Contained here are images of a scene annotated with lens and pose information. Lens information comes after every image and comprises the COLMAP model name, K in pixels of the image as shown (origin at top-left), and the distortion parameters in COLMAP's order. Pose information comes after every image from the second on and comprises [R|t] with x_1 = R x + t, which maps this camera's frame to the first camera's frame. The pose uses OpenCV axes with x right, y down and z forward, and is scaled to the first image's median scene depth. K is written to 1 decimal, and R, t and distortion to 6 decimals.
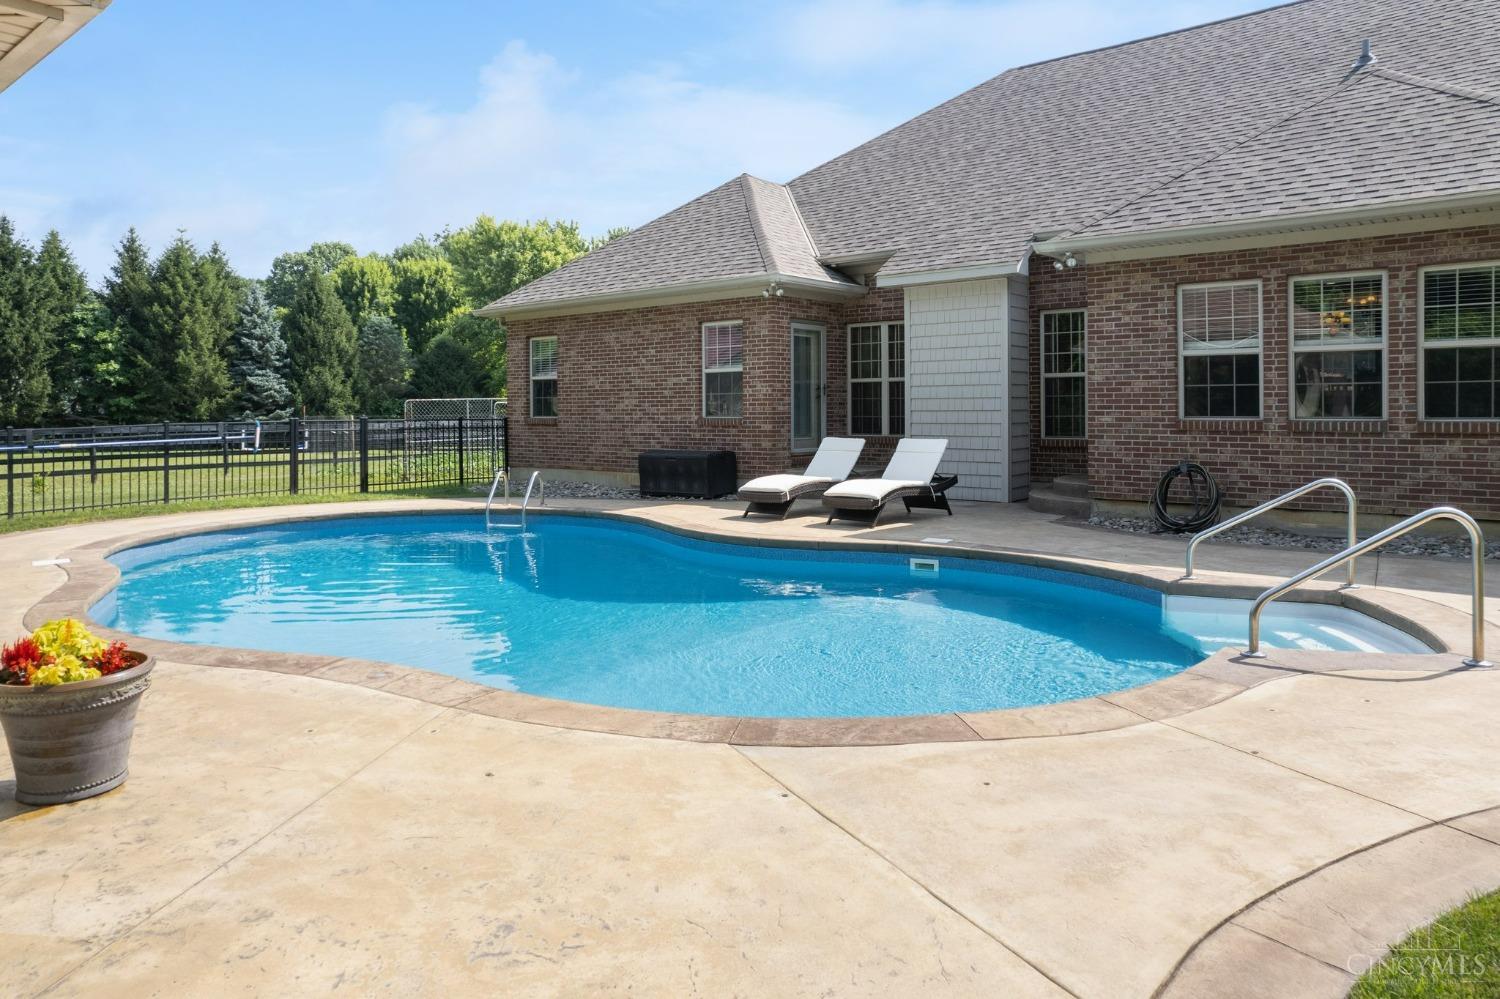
lens RADIAL K [[994.7, 0, 744.4], [0, 994.7, 421.2], [0, 0, 1]] dist [-0.102869, 0.102843]
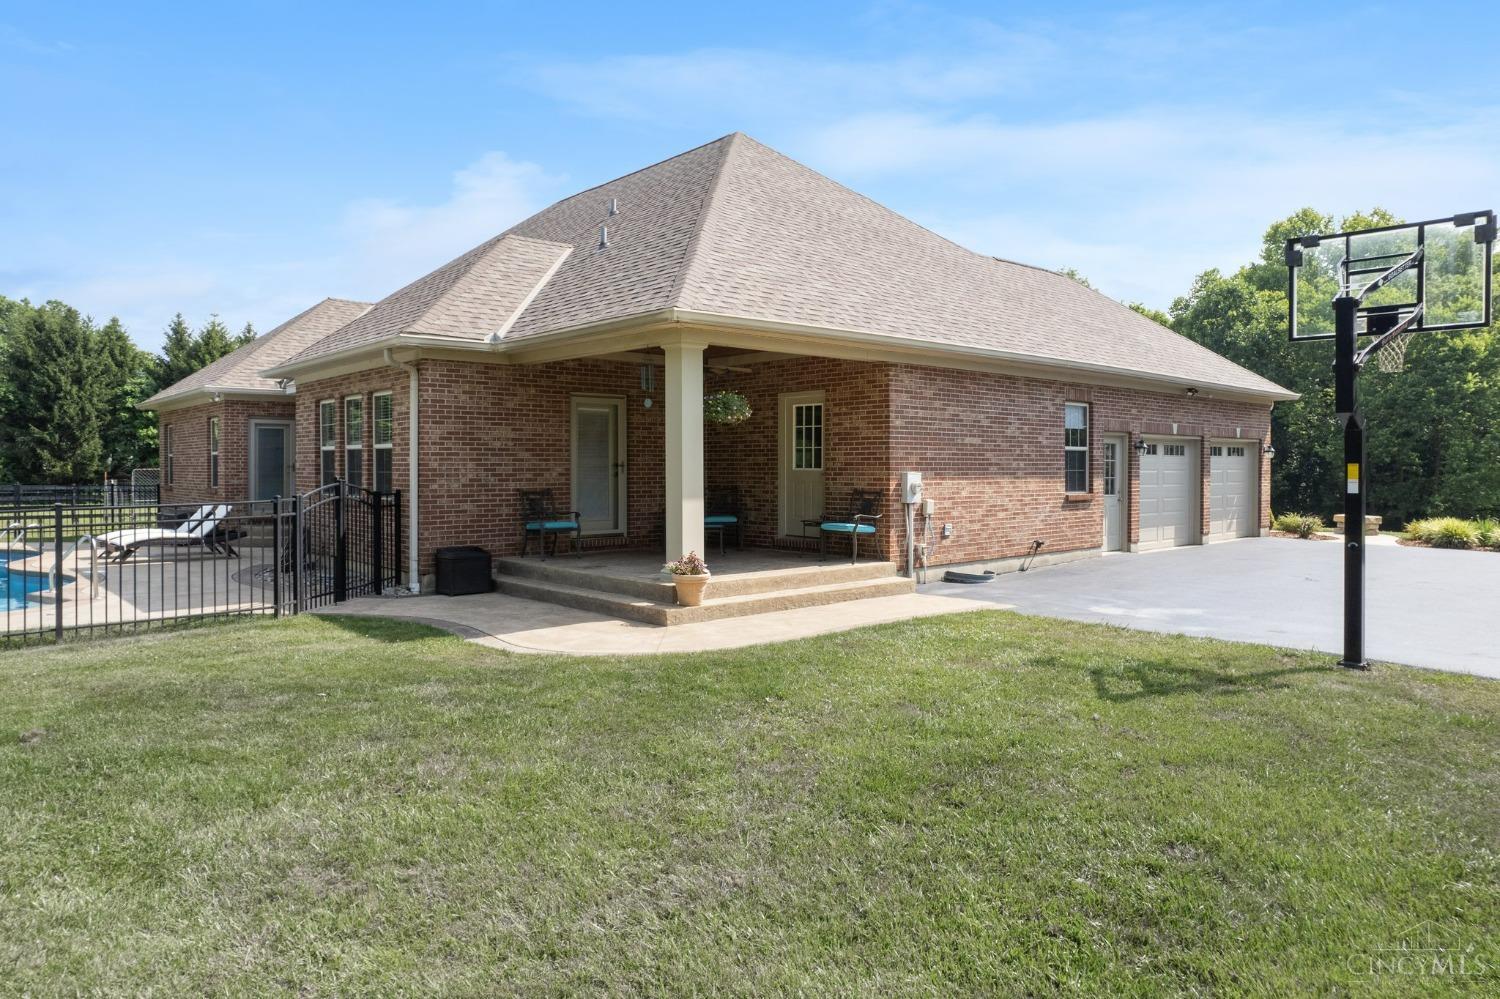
lens RADIAL K [[967.0, 0, 750.0], [0, 967.0, 499.5], [0, 0, 1]] dist [-0.080113, 0.067959]
pose [[0.991324, 0.009503, -0.131097, 0.231103], [-0.006385, 0.999687, 0.024184, -0.005853], [0.131286, -0.023137, 0.991074, -0.057884]]
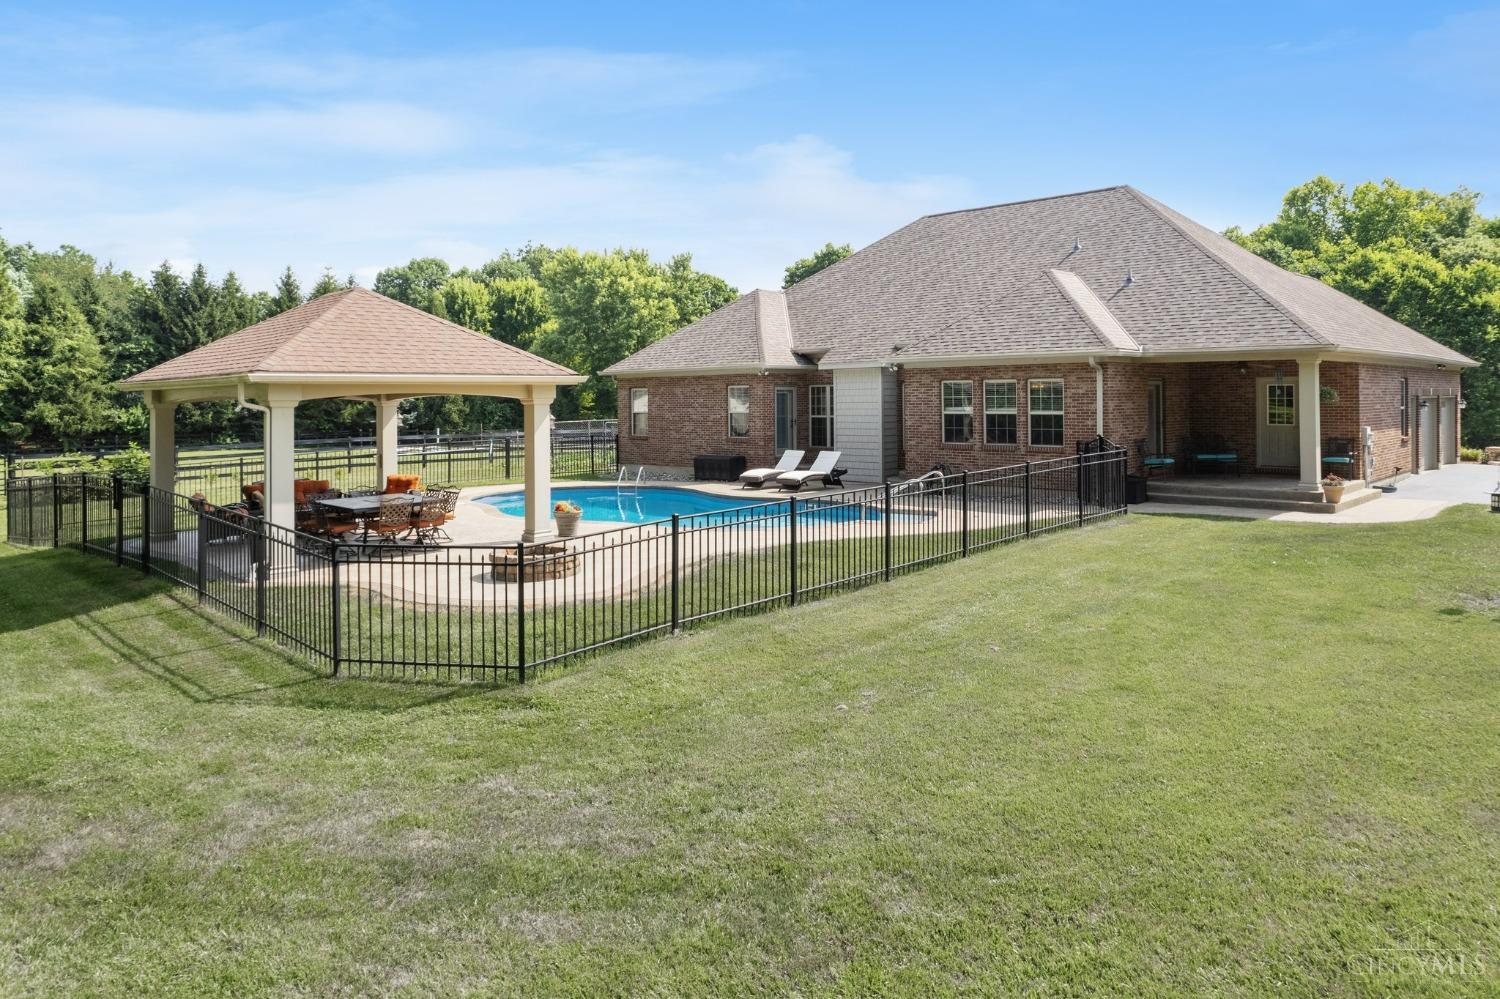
lens RADIAL K [[994.7, 0, 744.4], [0, 994.7, 421.2], [0, 0, 1]] dist [-0.102869, 0.102843]
pose [[0.997842, -0.002859, -0.065603, 0.028454], [0.003433, 0.999957, 0.008640, -0.013006], [0.065576, -0.008846, 0.997808, -0.219885]]
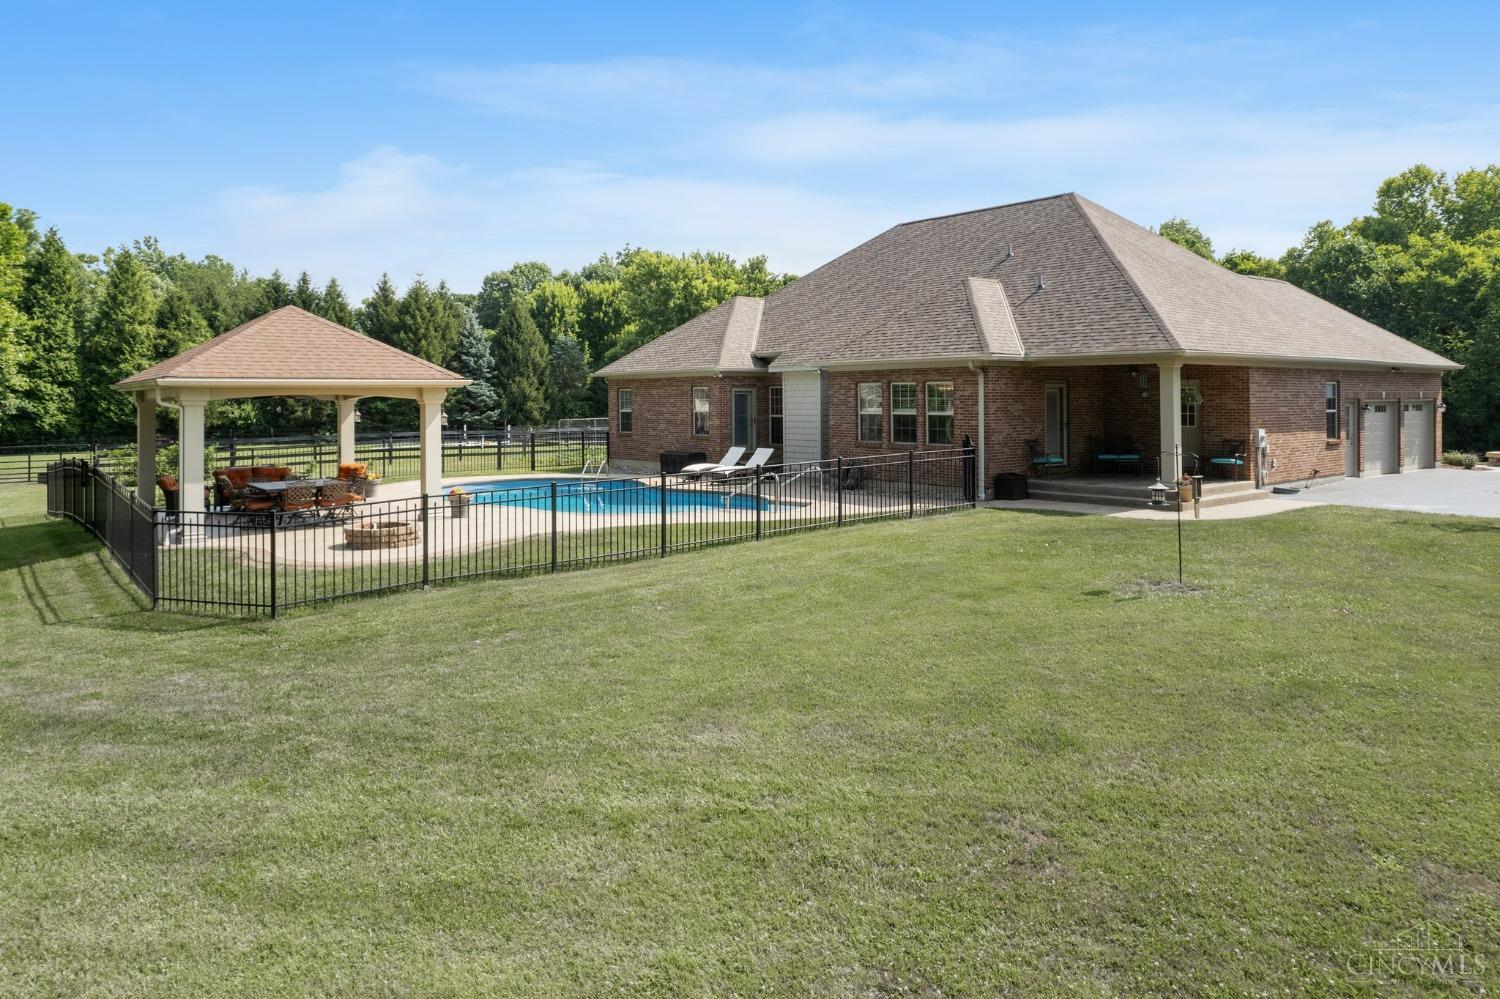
lens RADIAL K [[994.7, 0, 744.4], [0, 994.7, 421.2], [0, 0, 1]] dist [-0.102869, 0.102843]
pose [[0.981918, 0.003919, -0.189265, 0.114668], [-0.002102, 0.999950, 0.009800, -0.013272], [0.189294, -0.009225, 0.981877, -0.246186]]
